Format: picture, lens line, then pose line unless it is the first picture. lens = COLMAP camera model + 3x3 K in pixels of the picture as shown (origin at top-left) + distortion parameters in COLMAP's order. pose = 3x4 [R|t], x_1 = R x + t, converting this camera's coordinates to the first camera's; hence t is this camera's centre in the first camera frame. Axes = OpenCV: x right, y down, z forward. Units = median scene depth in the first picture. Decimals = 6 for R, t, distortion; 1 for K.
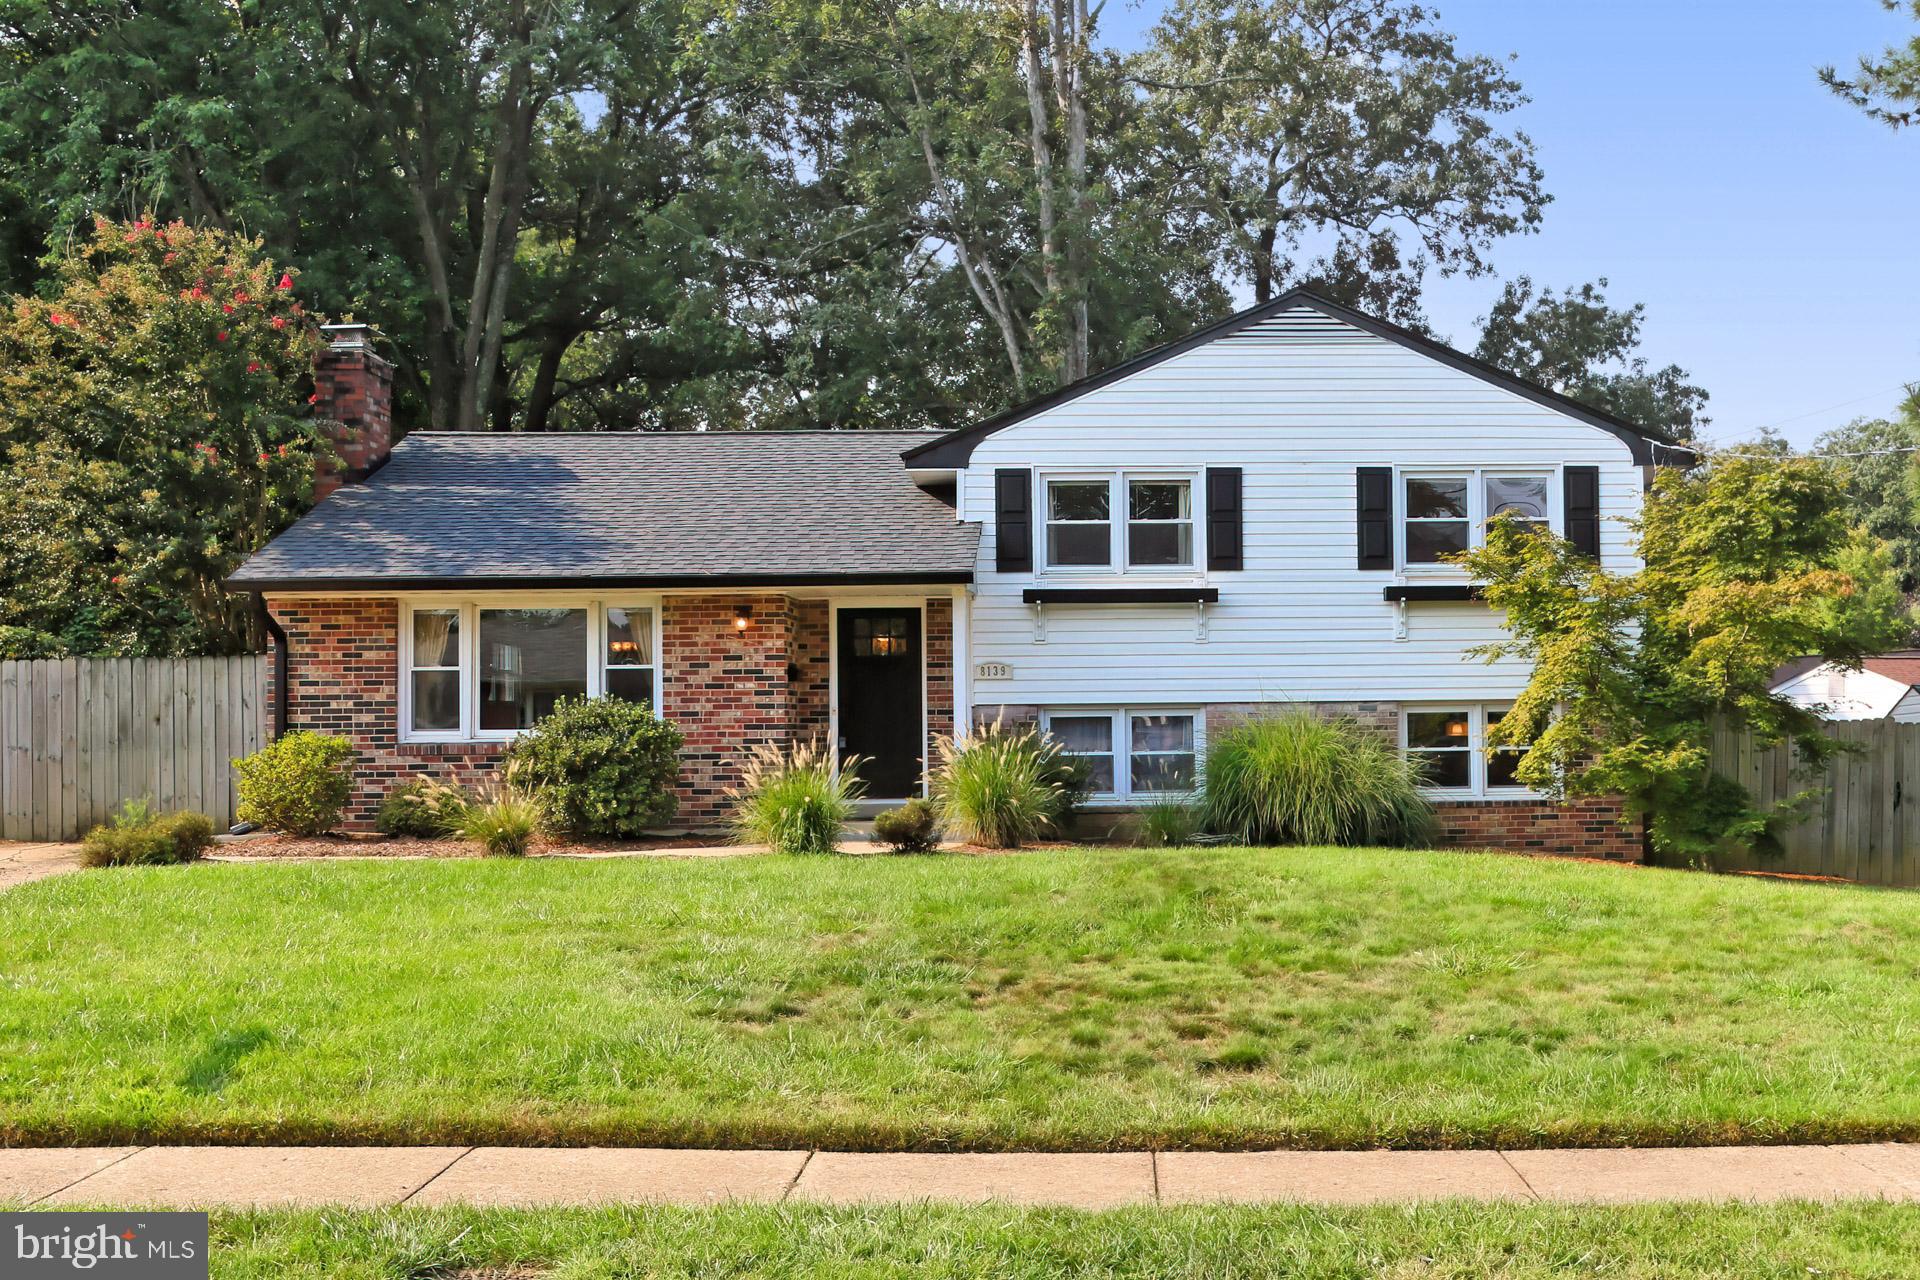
lens RADIAL K [[1922.1, 0, 960.0], [0, 1922.1, 640.0], [0, 0, 1]] dist [-0.002644, -0.001036]
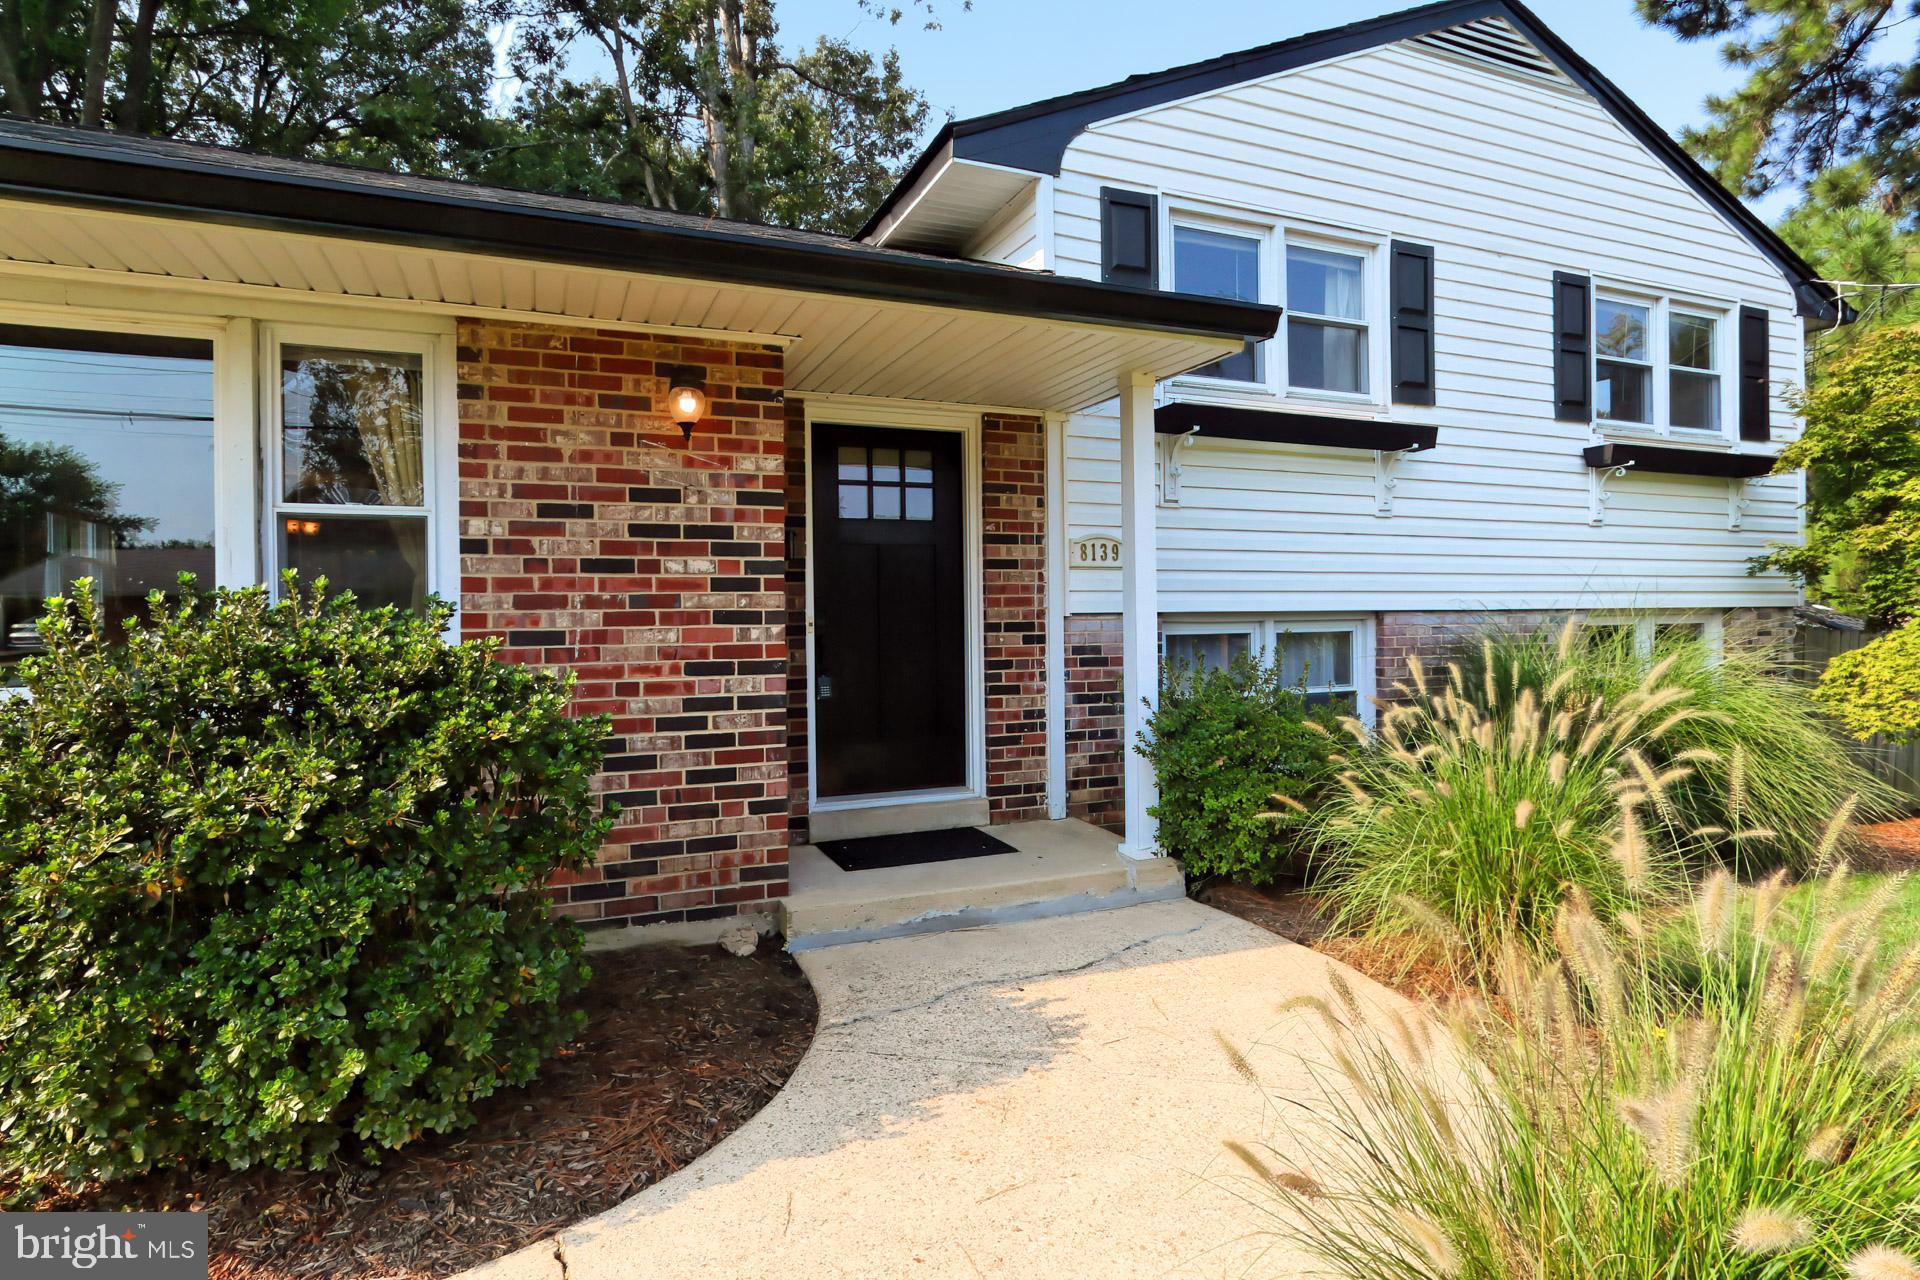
lens RADIAL K [[1034.2, 0, 957.8], [0, 1034.2, 619.3], [0, 0, 1]] dist [-0.015642, 0.000762]
pose [[0.913152, -0.000877, 0.407618, -0.148021], [-0.017034, 0.999042, 0.040308, 0.025163], [-0.407263, -0.043751, 0.912262, 0.779654]]
